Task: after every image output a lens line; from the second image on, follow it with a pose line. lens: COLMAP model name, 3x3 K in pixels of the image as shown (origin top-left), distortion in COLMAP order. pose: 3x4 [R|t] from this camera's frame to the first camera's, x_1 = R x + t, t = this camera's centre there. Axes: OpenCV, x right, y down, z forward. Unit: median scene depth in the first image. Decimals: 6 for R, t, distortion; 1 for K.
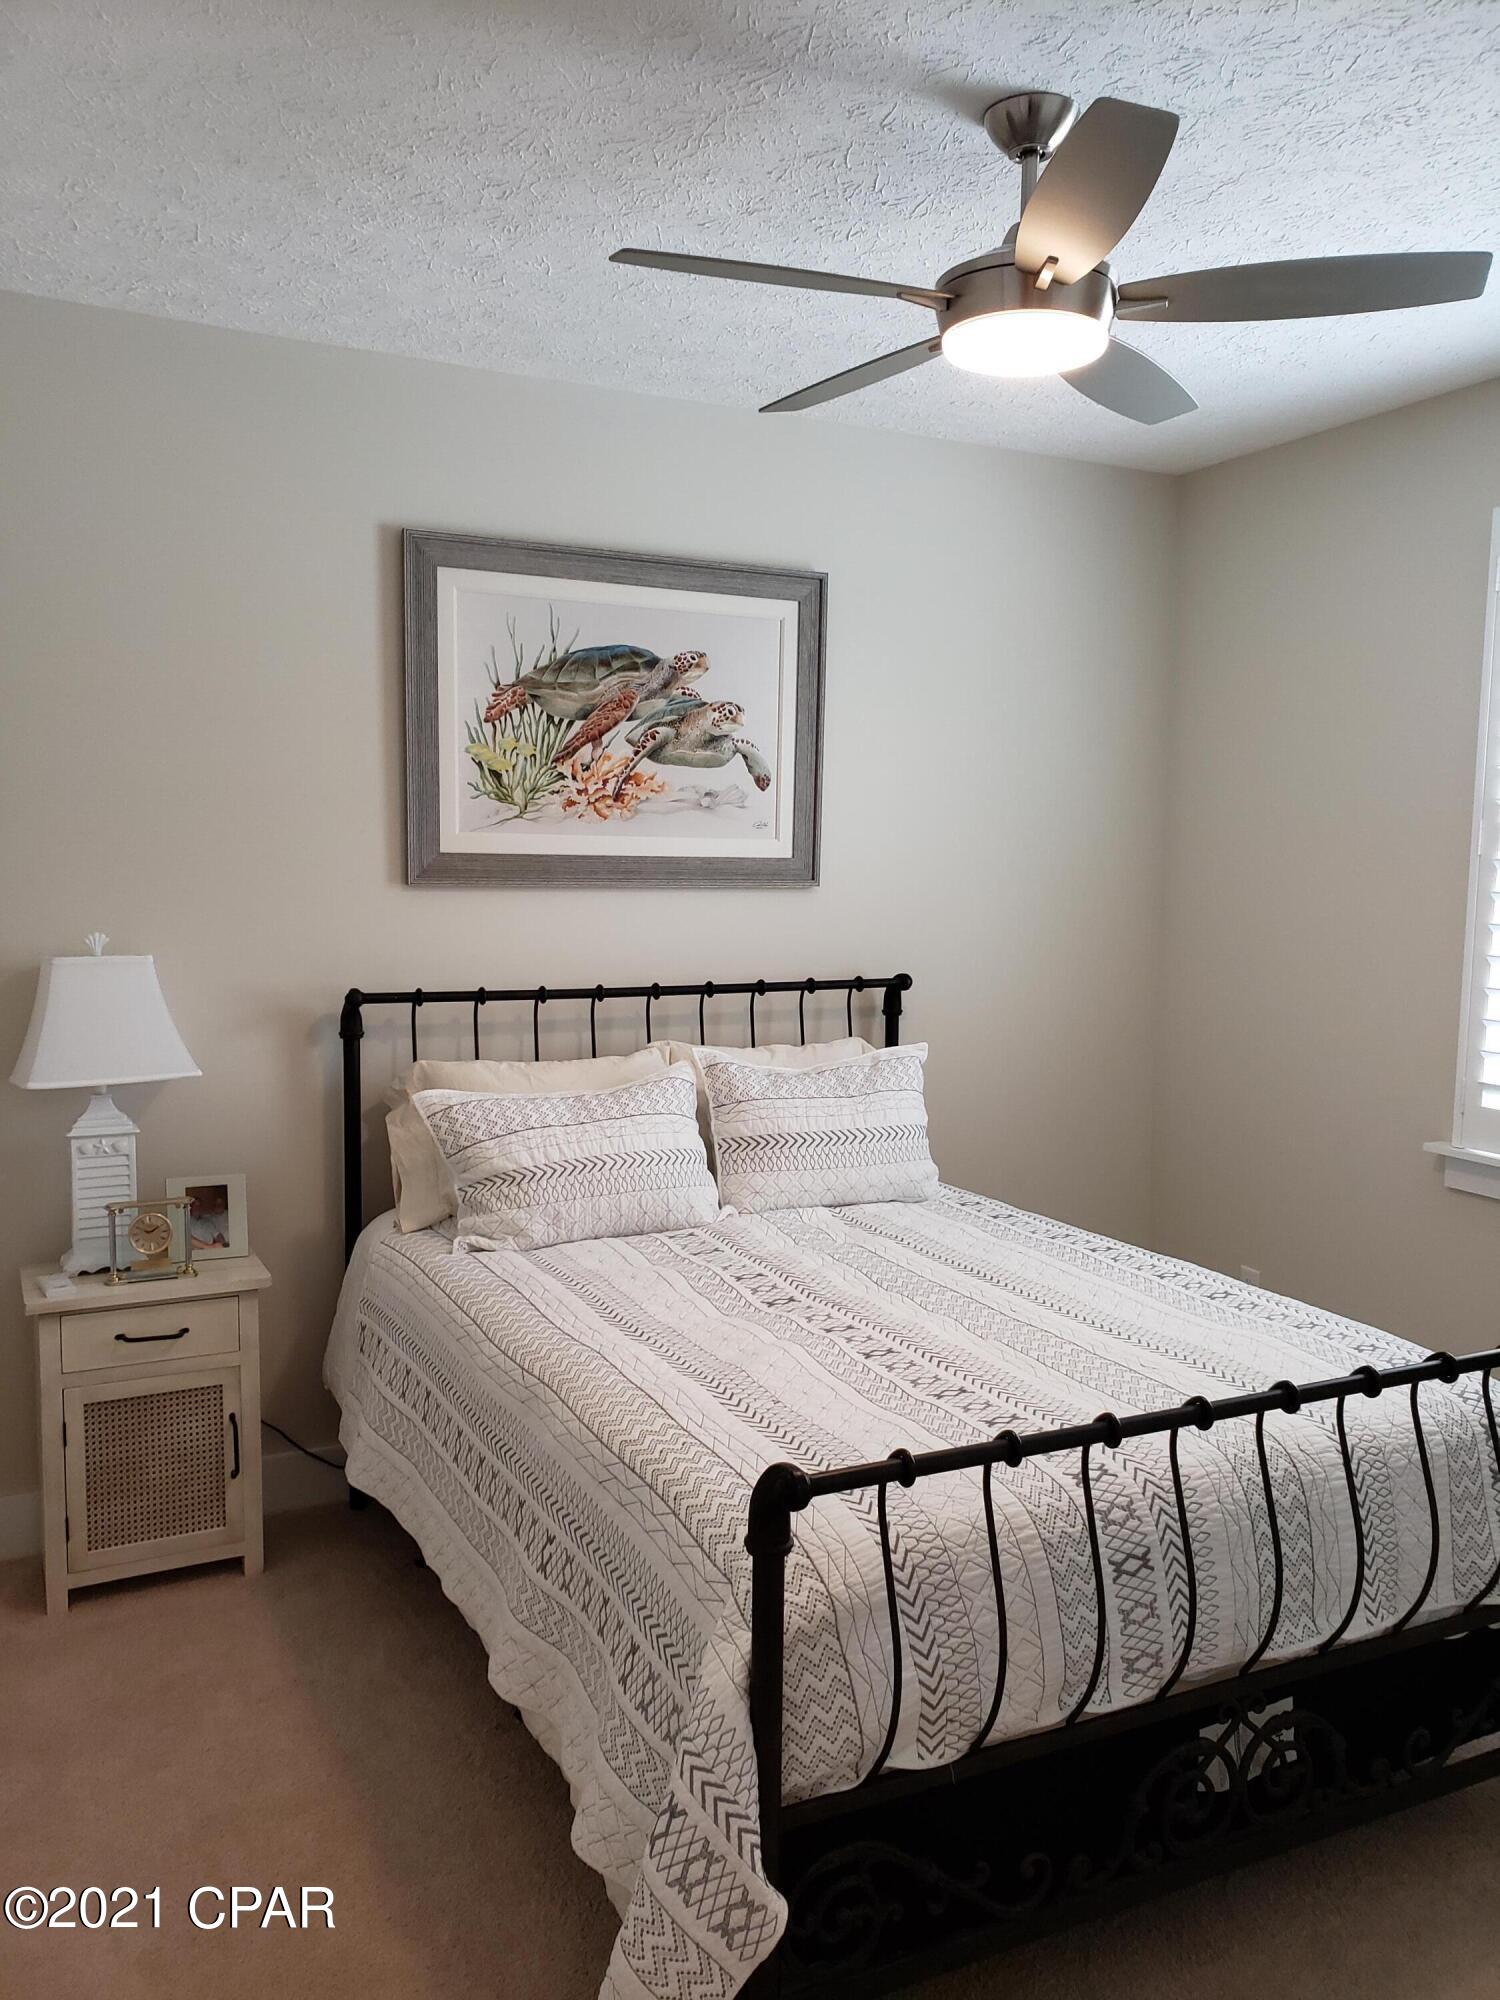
lens RADIAL K [[1543.6, 0, 750.0], [0, 1543.6, 1000.0], [0, 0, 1]] dist [0.008353, 0.002406]
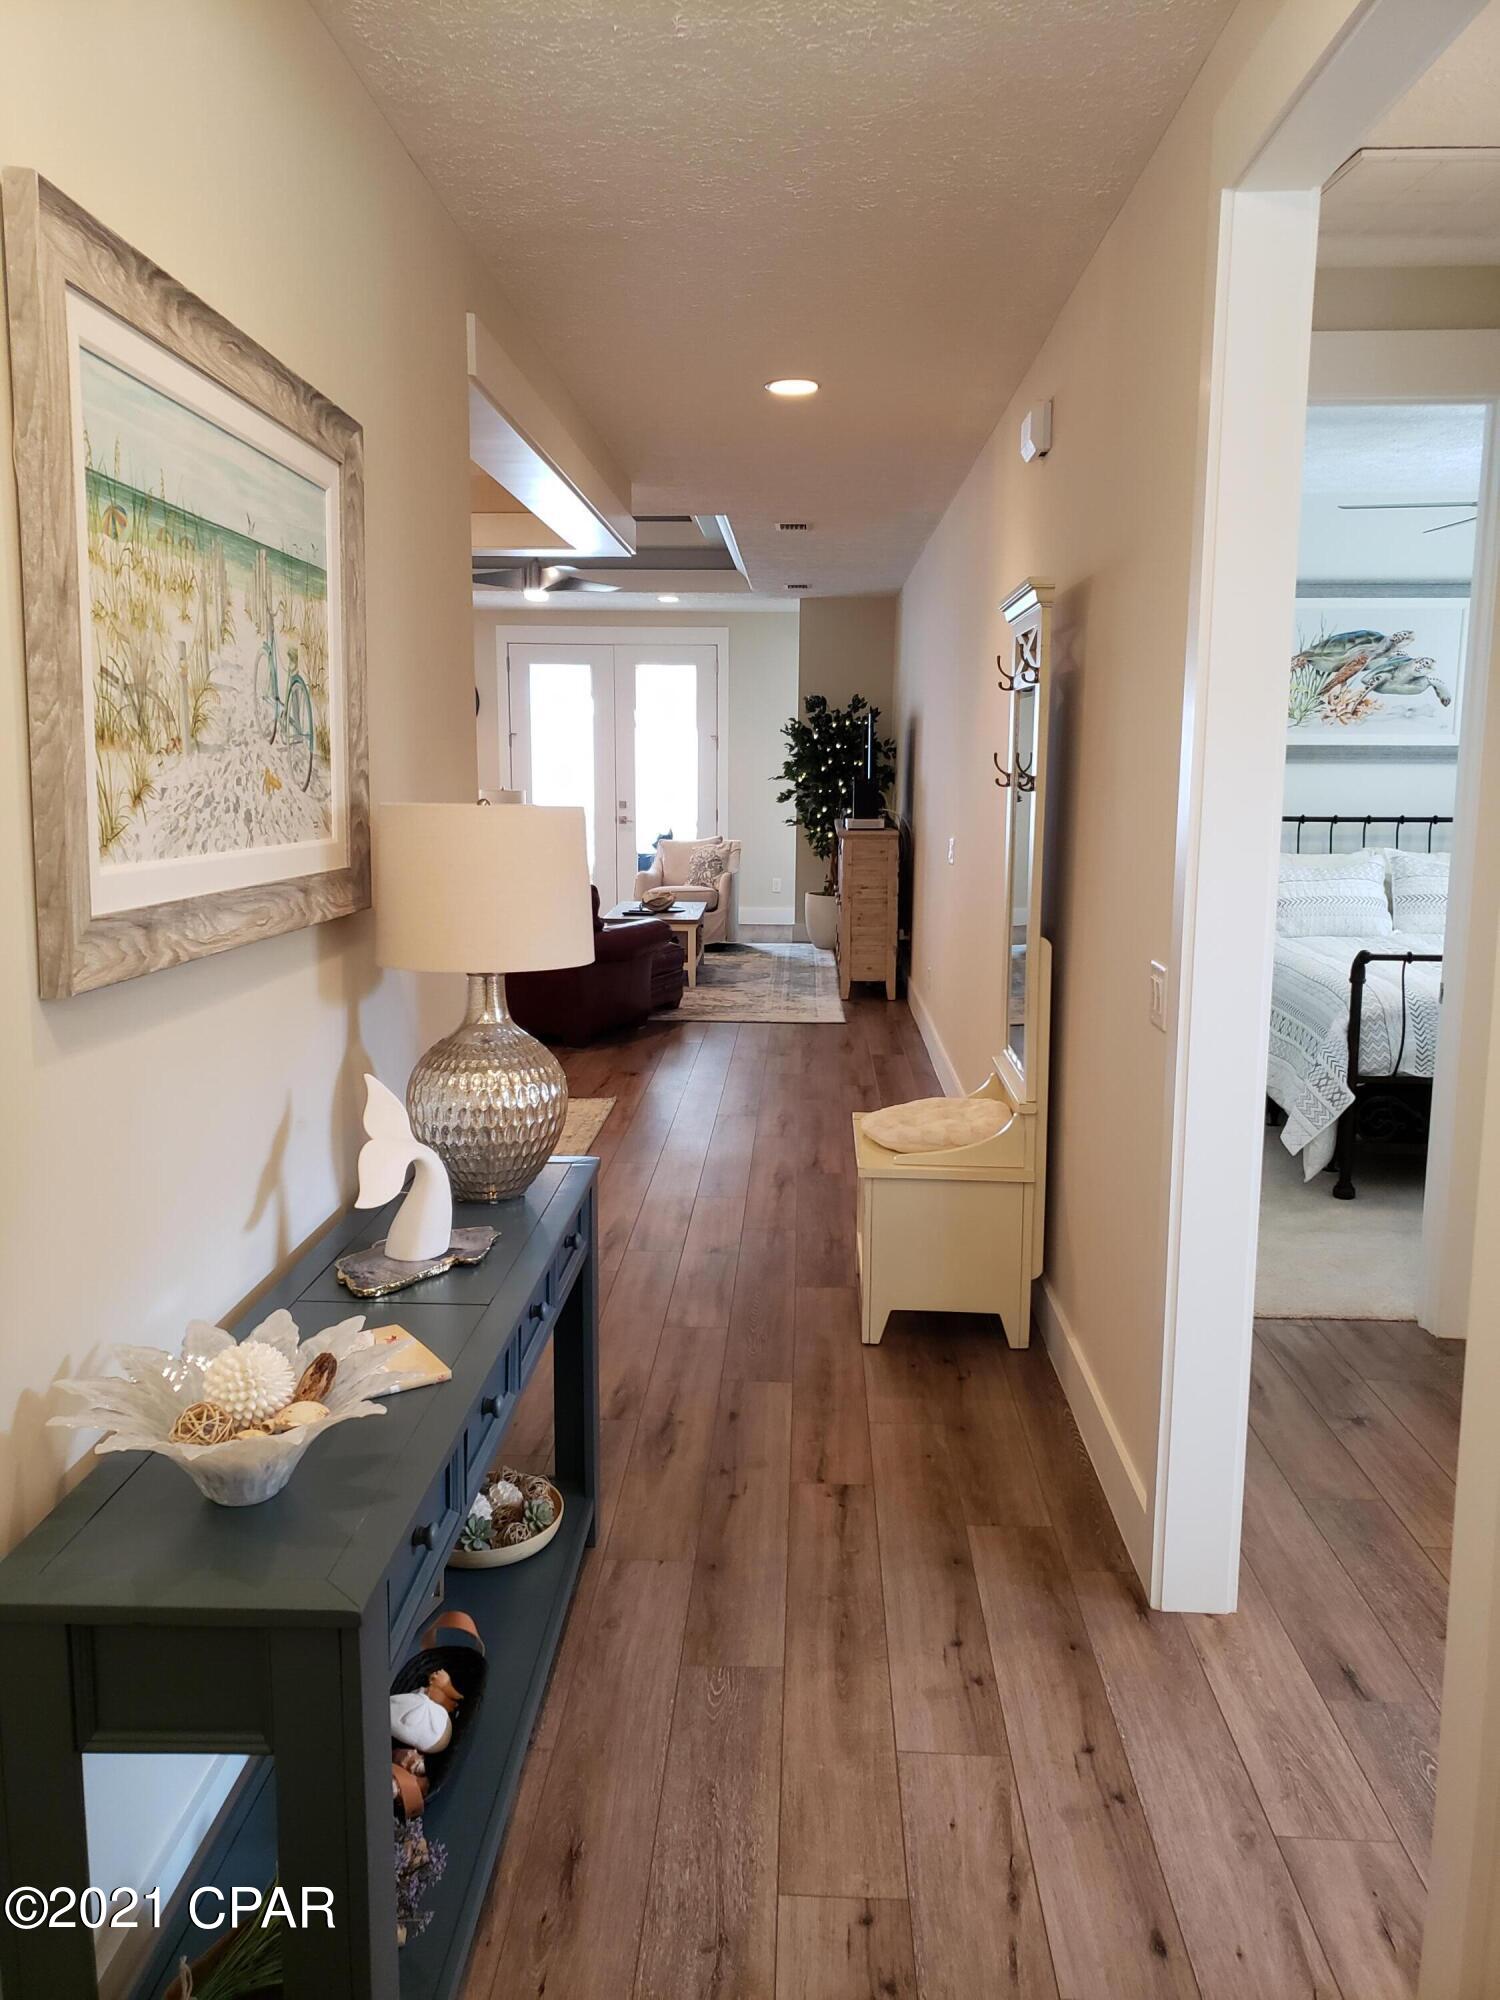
lens RADIAL K [[1543.6, 0, 750.0], [0, 1543.6, 1000.0], [0, 0, 1]] dist [0.008353, 0.002406]
pose [[0.878512, 0.075434, -0.471726, 0.179790], [-0.041476, 0.995770, 0.081991, 0.089951], [0.475916, -0.052465, 0.877925, -0.996804]]
